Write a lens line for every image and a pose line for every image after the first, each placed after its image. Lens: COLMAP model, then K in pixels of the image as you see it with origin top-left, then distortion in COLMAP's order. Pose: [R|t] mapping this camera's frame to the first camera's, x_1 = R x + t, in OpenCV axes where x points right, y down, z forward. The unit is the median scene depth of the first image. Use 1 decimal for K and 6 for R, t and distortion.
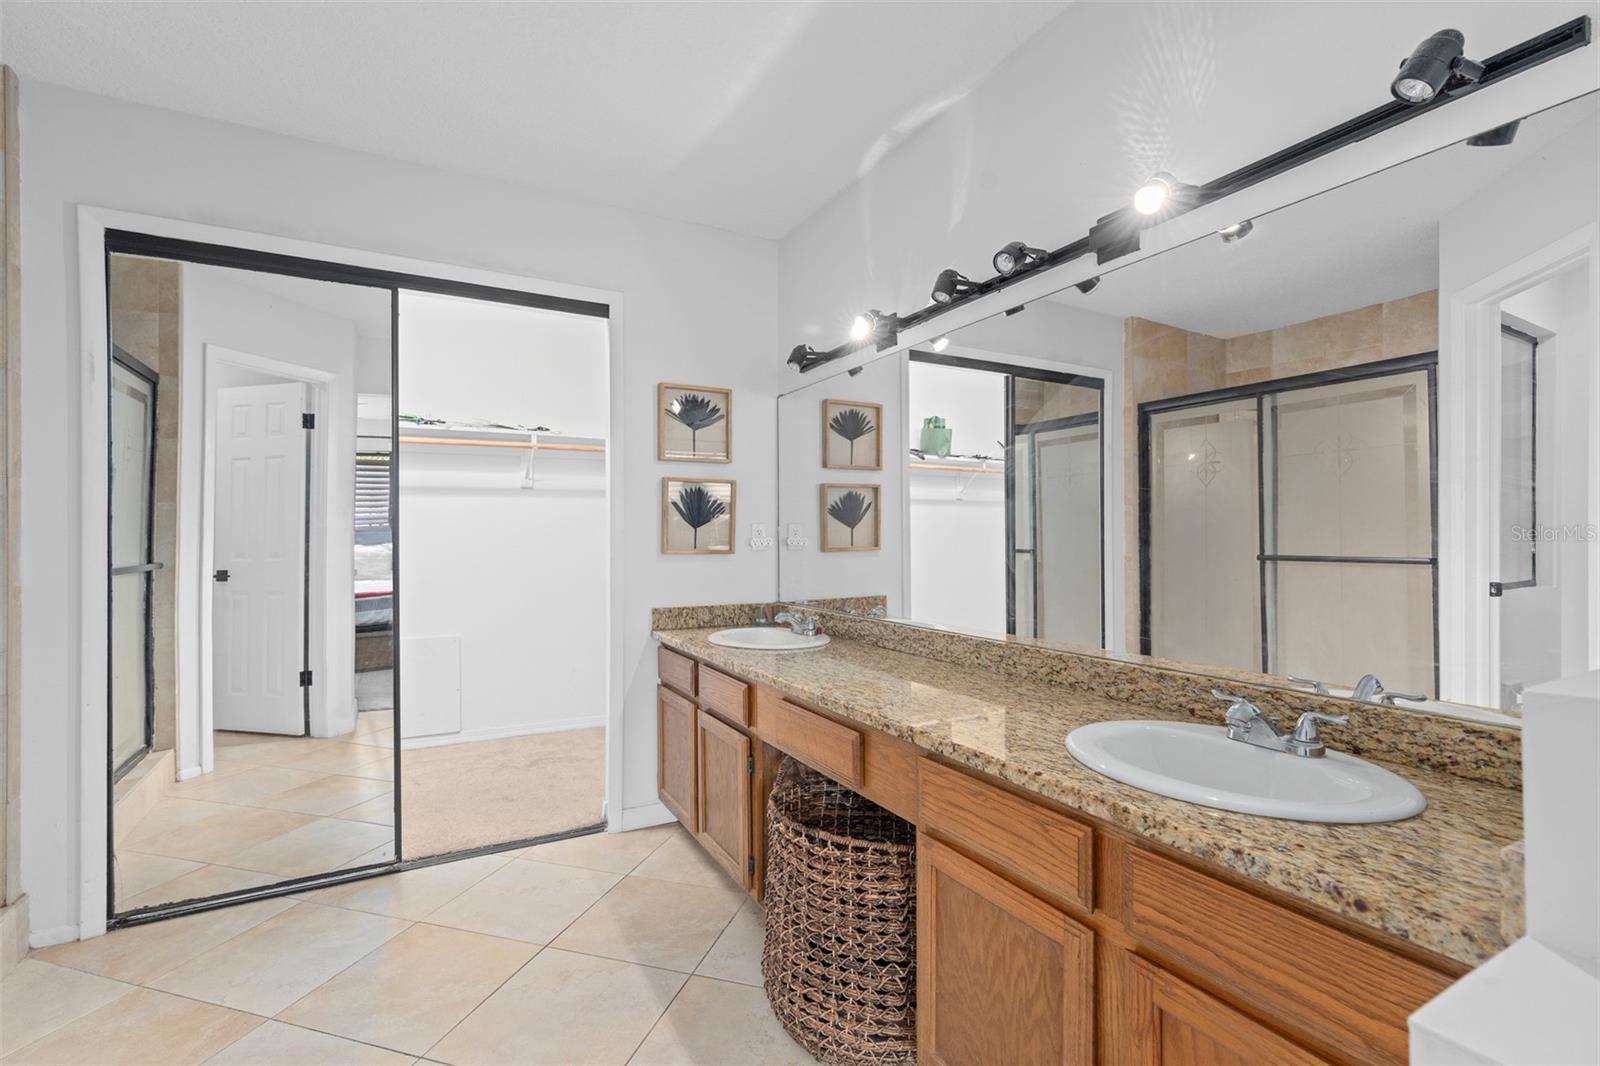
lens RADIAL K [[719.7, 0, 797.7], [0, 719.7, 537.5], [0, 0, 1]] dist [-0.000092, 0.000533]
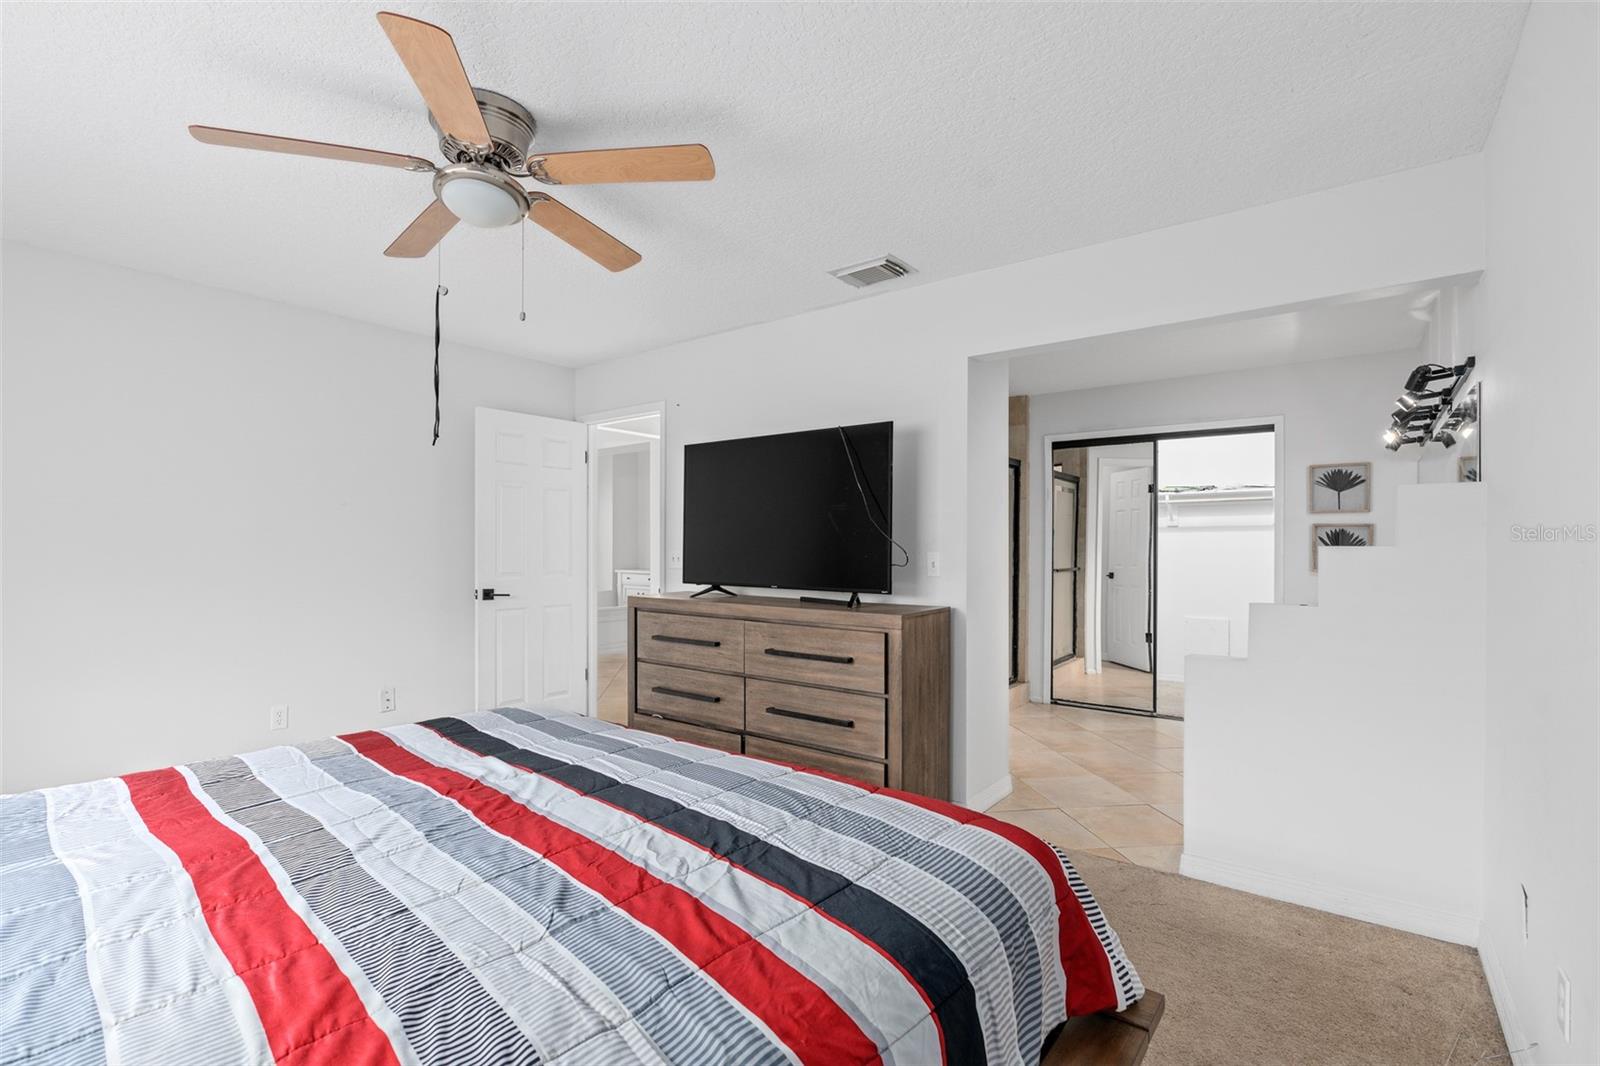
lens RADIAL K [[719.7, 0, 797.7], [0, 719.7, 537.5], [0, 0, 1]] dist [-0.000092, 0.000533]
pose [[0.403652, -0.006820, -0.914887, 0.783291], [-0.007630, 0.999912, -0.010820, -0.026308], [0.914881, 0.011348, 0.403565, -0.667241]]
